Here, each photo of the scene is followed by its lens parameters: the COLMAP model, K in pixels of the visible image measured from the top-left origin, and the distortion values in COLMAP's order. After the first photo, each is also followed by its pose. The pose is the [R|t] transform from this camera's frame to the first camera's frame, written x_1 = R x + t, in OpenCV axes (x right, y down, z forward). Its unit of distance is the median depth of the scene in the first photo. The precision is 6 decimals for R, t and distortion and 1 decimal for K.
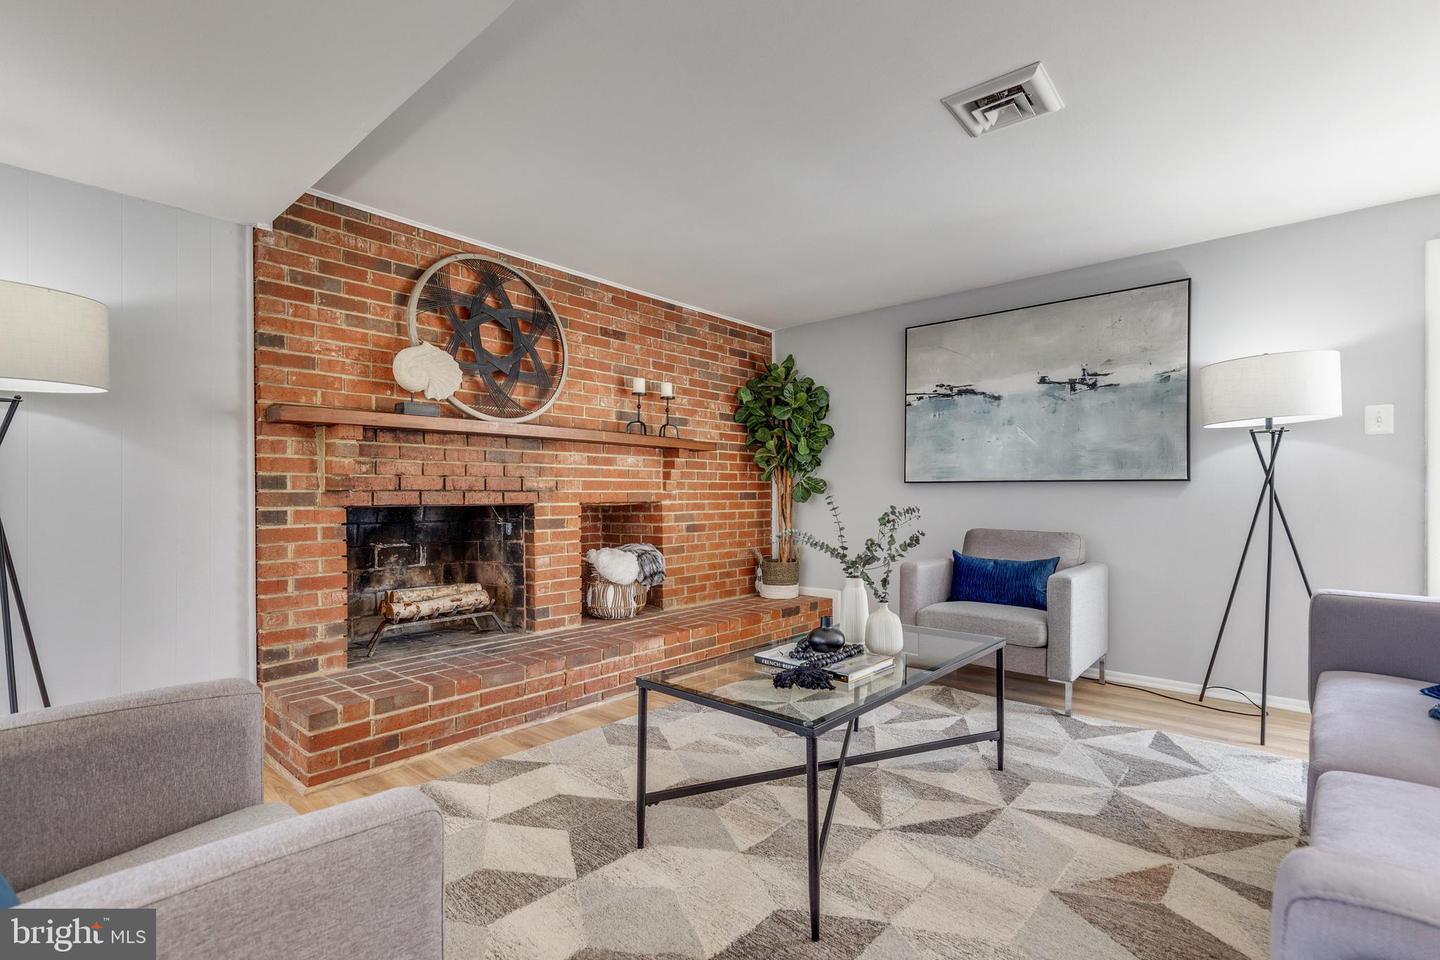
lens RADIAL K [[657.9, 0, 721.0], [0, 657.9, 495.1], [0, 0, 1]] dist [0.003512, 0.000180]
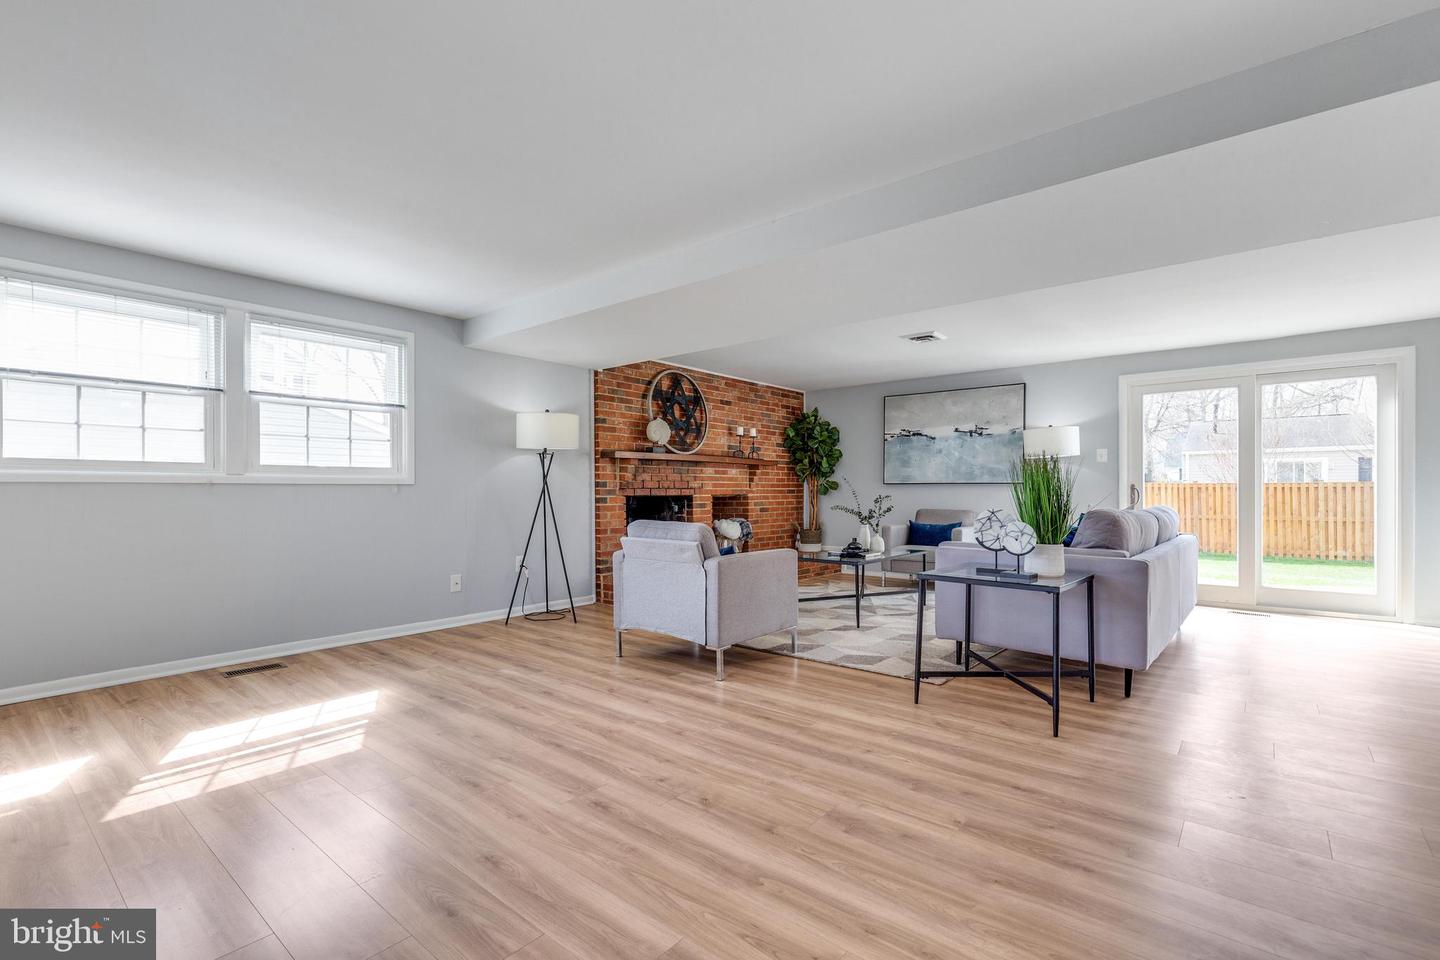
lens RADIAL K [[652.3, 0, 718.3], [0, 652.3, 489.5], [0, 0, 1]] dist [0.004667, 0.000079]
pose [[0.999585, 0.000350, 0.028798, -0.257907], [-0.000218, 0.999989, -0.004578, 0.005379], [-0.028799, 0.004570, 0.999575, -0.884038]]
